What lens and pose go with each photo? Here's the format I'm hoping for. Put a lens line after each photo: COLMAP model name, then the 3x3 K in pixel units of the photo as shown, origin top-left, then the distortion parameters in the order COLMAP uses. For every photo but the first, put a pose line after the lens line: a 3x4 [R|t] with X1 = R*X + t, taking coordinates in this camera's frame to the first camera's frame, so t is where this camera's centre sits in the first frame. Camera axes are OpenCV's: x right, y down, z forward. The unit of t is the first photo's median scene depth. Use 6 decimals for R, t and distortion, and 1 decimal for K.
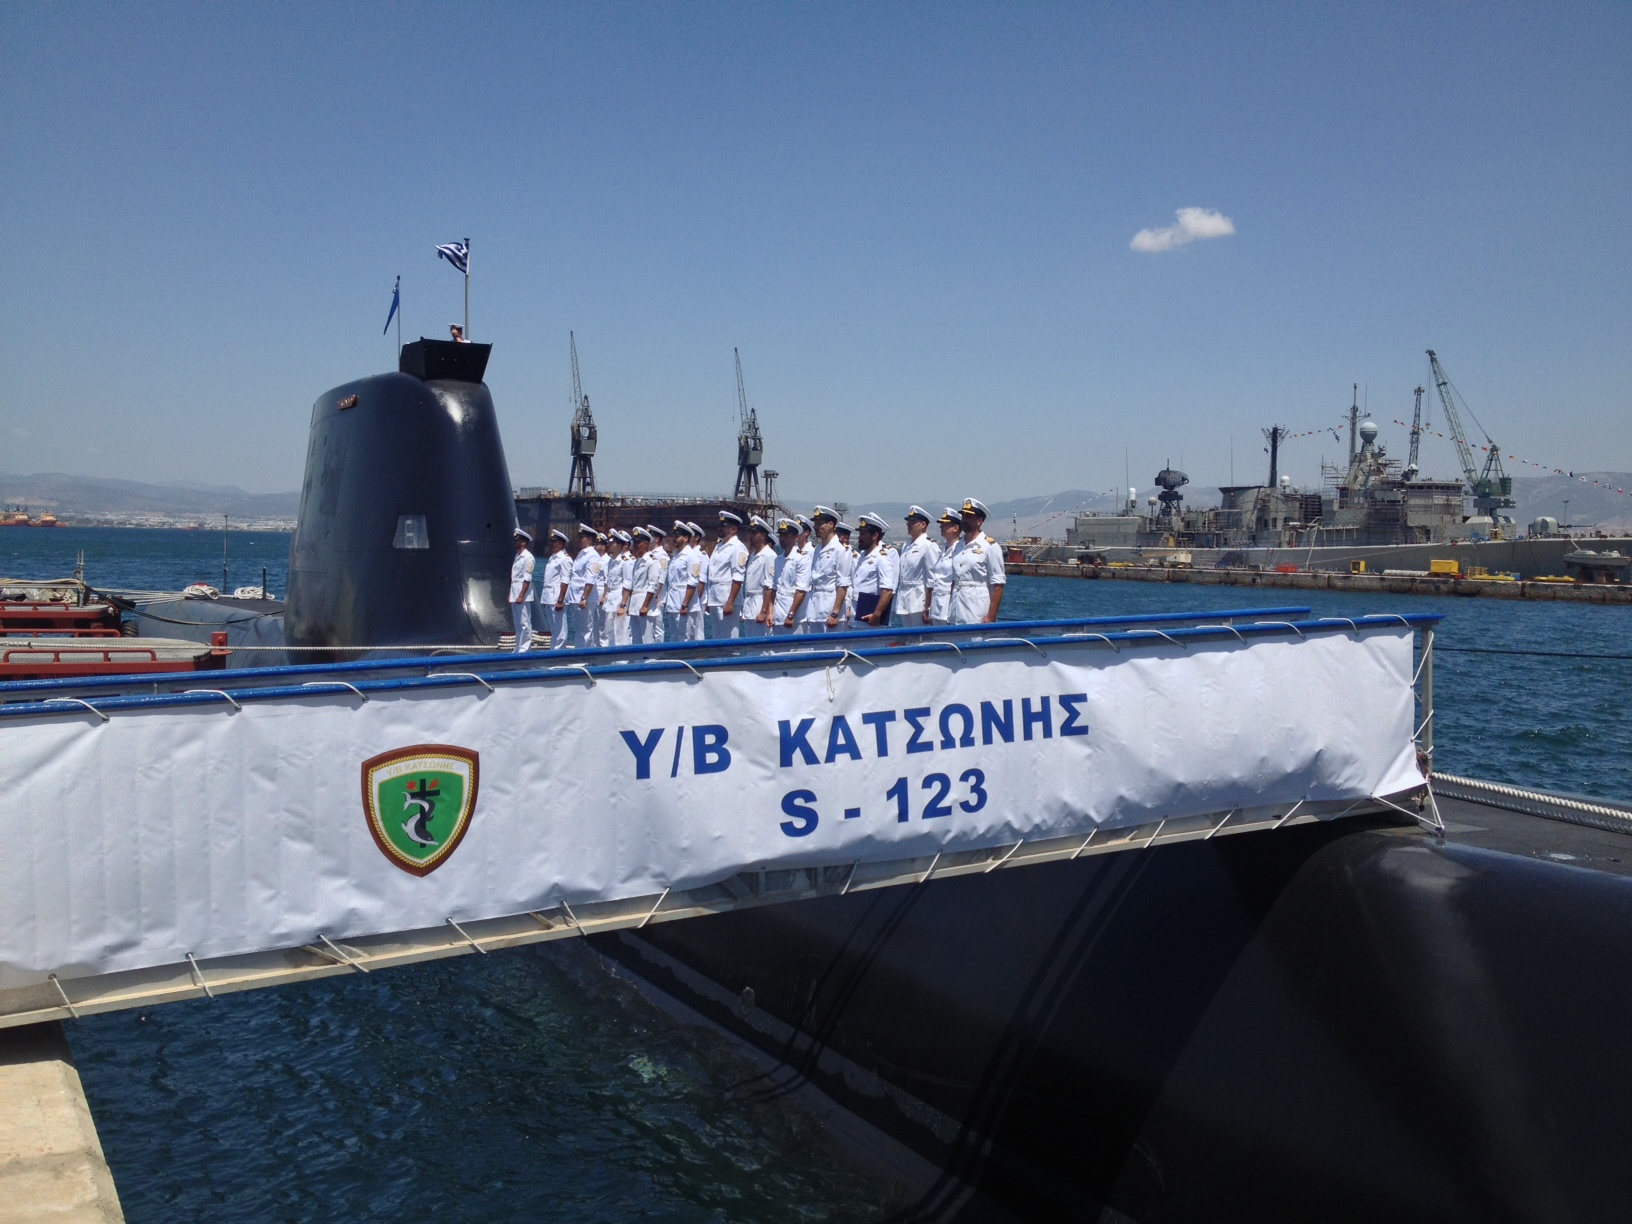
lens RADIAL K [[1582.1, 0, 816.0], [0, 1582.1, 612.0], [0, 0, 1]] dist [0.095379, -0.003595]
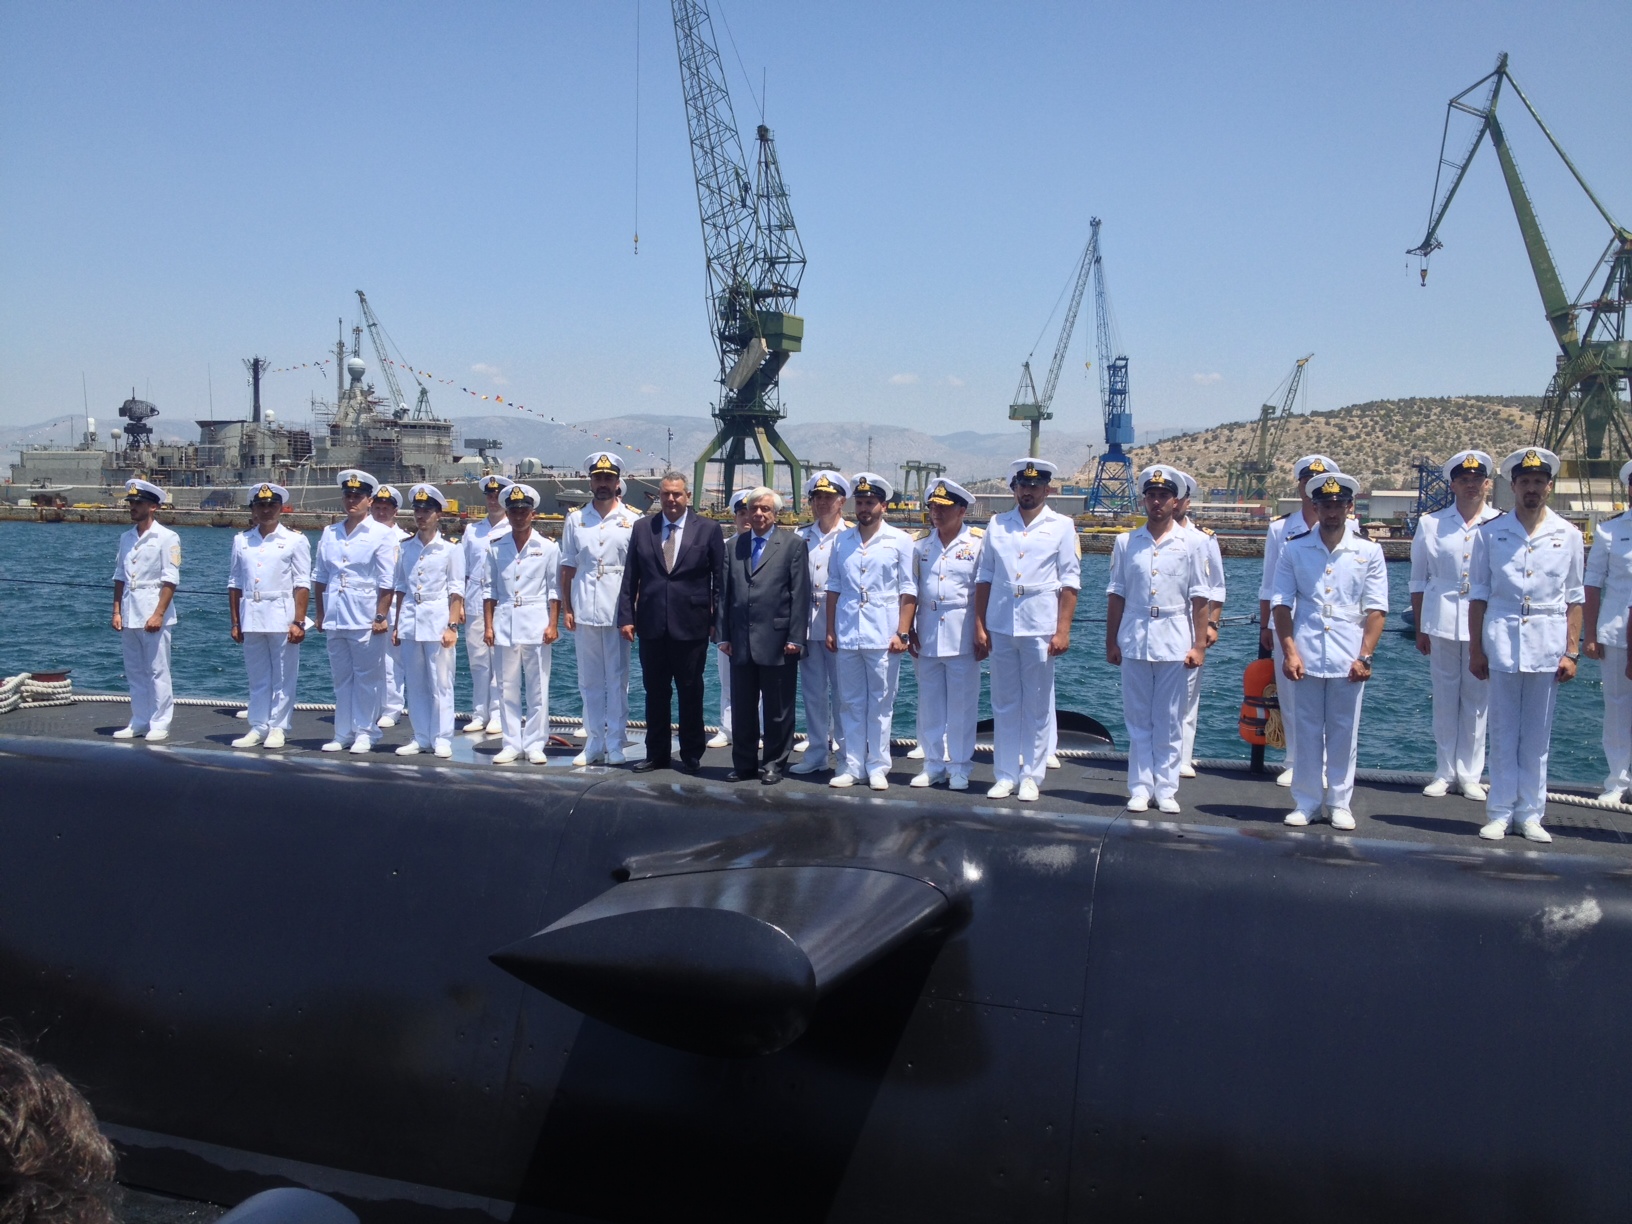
lens RADIAL K [[1582.1, 0, 816.0], [0, 1582.1, 612.0], [0, 0, 1]] dist [0.095379, -0.003595]
pose [[0.793504, -0.053710, 0.606190, -0.033106], [0.030025, 0.998340, 0.049153, -0.003014], [-0.607824, -0.020803, 0.793799, 0.047443]]
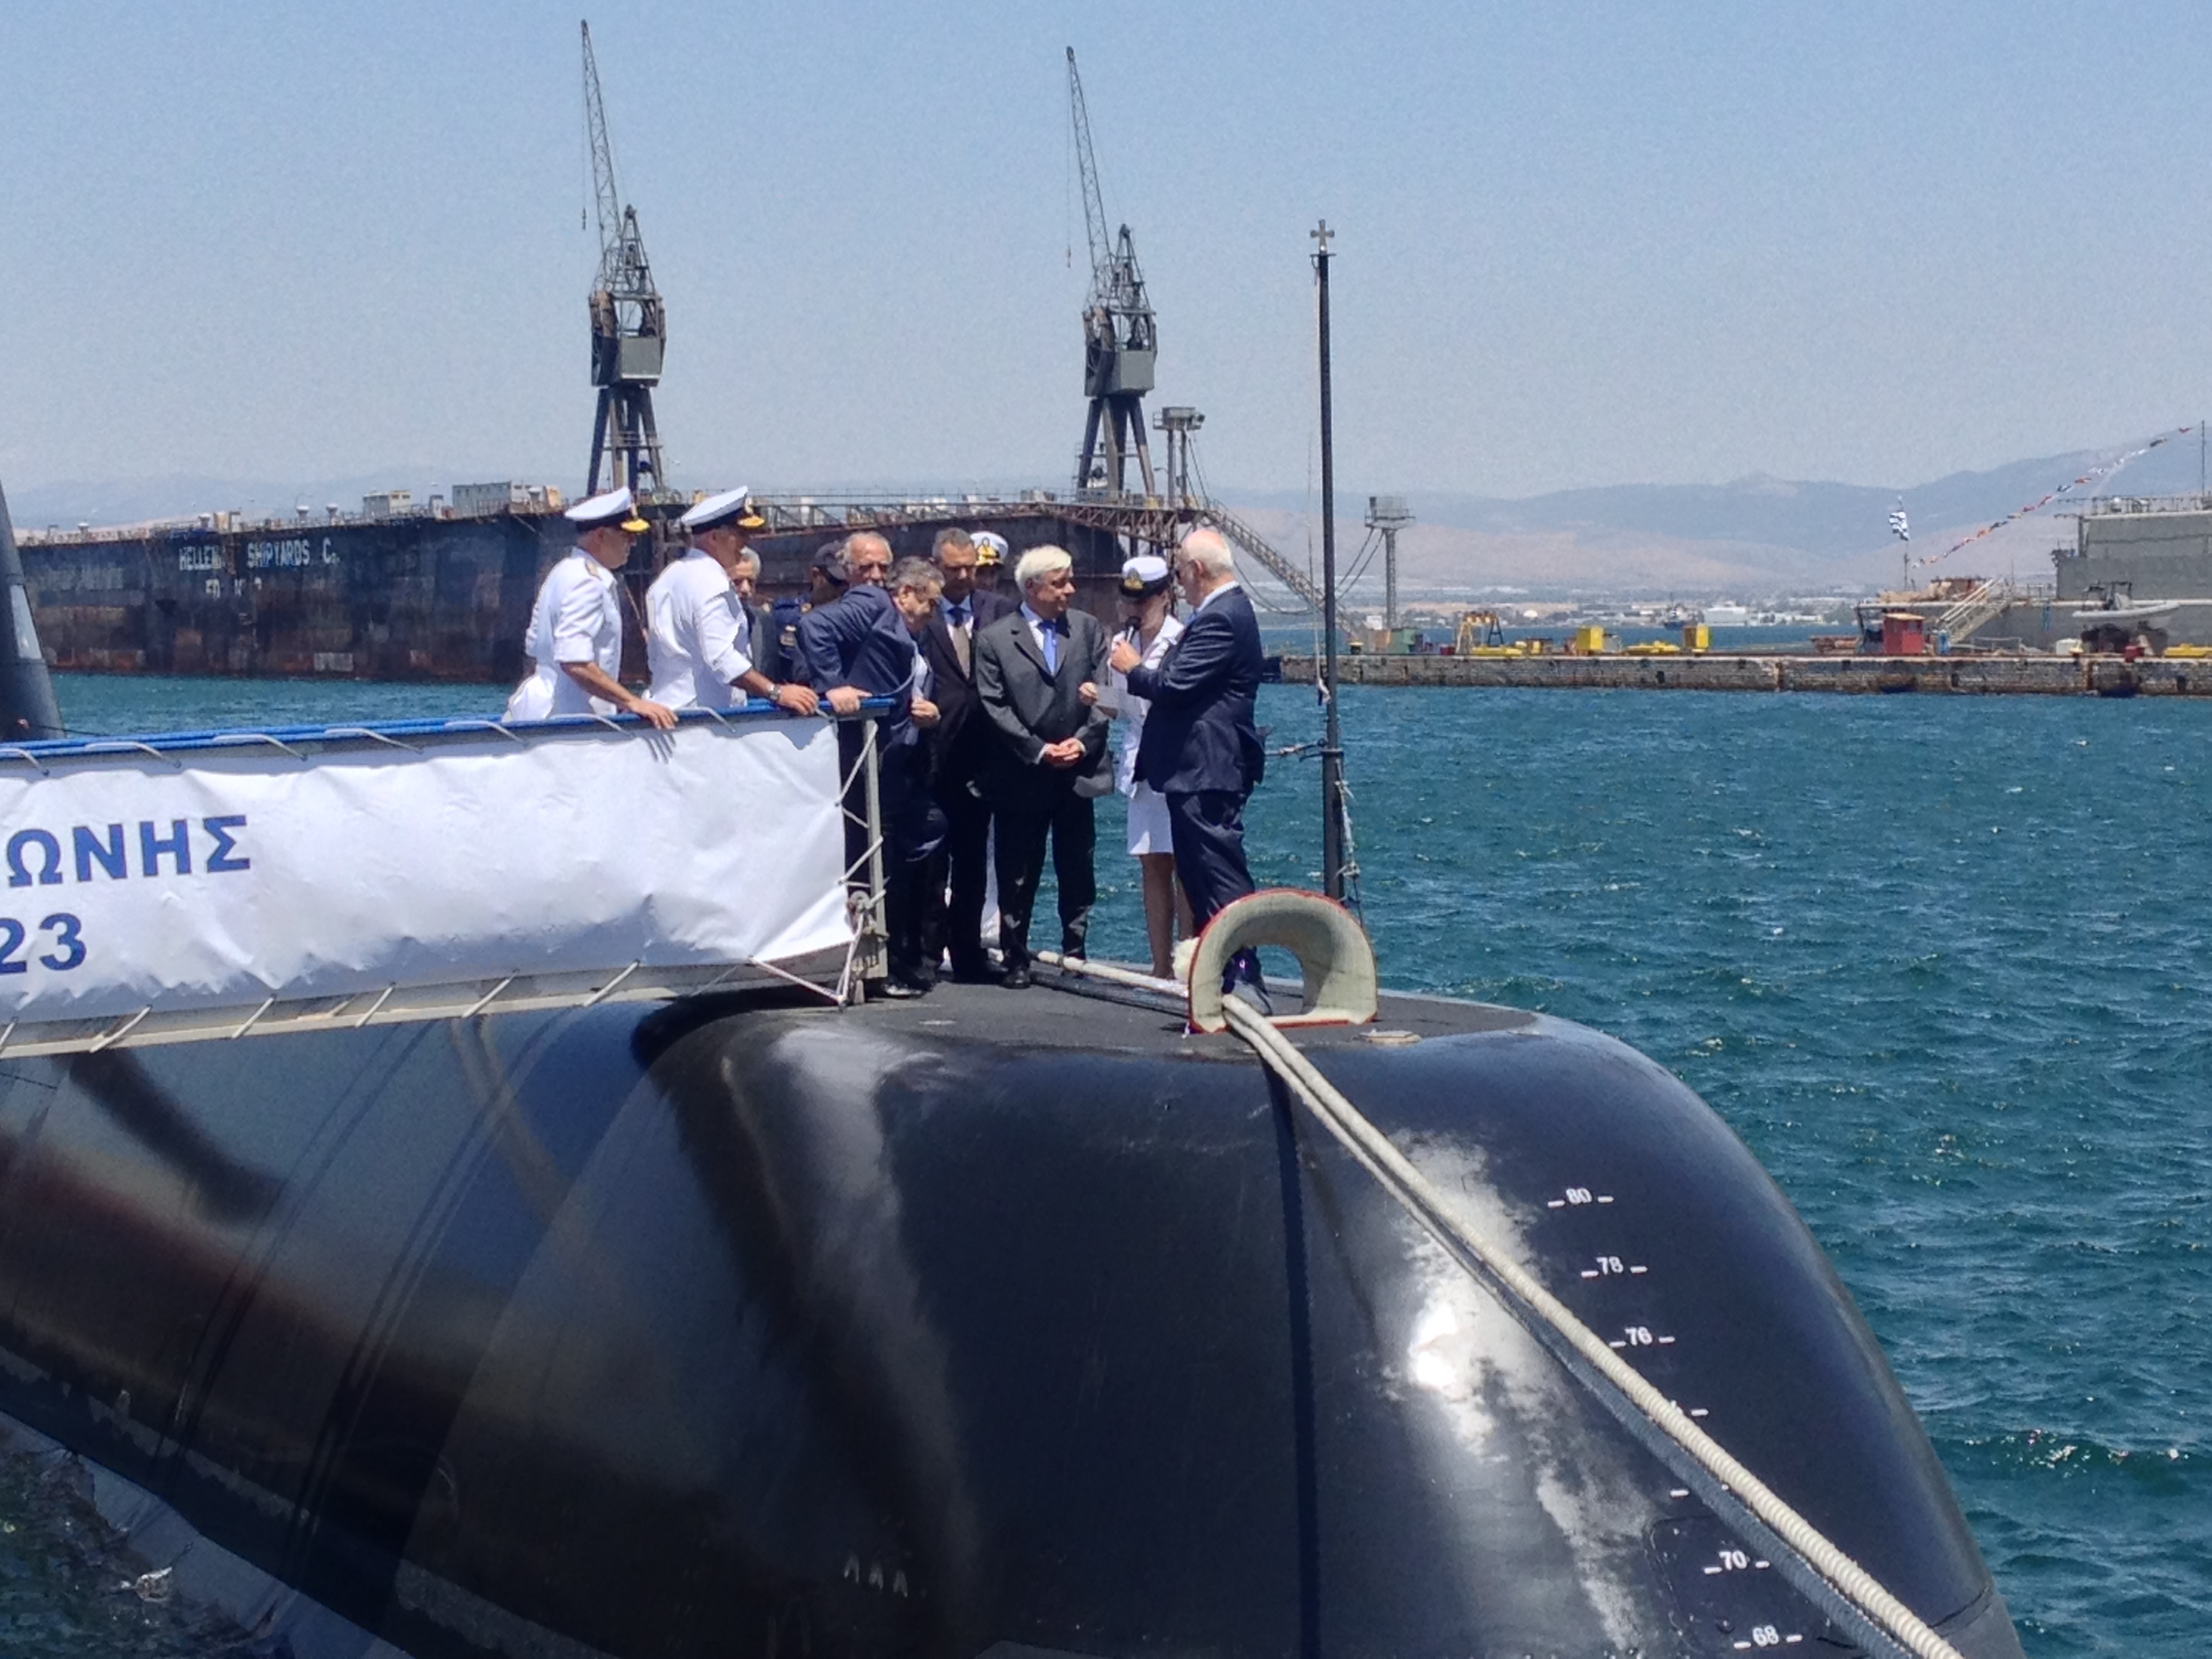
lens RADIAL K [[4895.6, 0, 1106.0], [0, 4895.6, 829.5], [0, 0, 1]] dist [0.074689, -0.215908]
pose [[0.997208, -0.031285, -0.067801, 0.029554], [0.031190, 0.999510, -0.002449, 0.003093], [0.067845, 0.000328, 0.997696, -0.051524]]
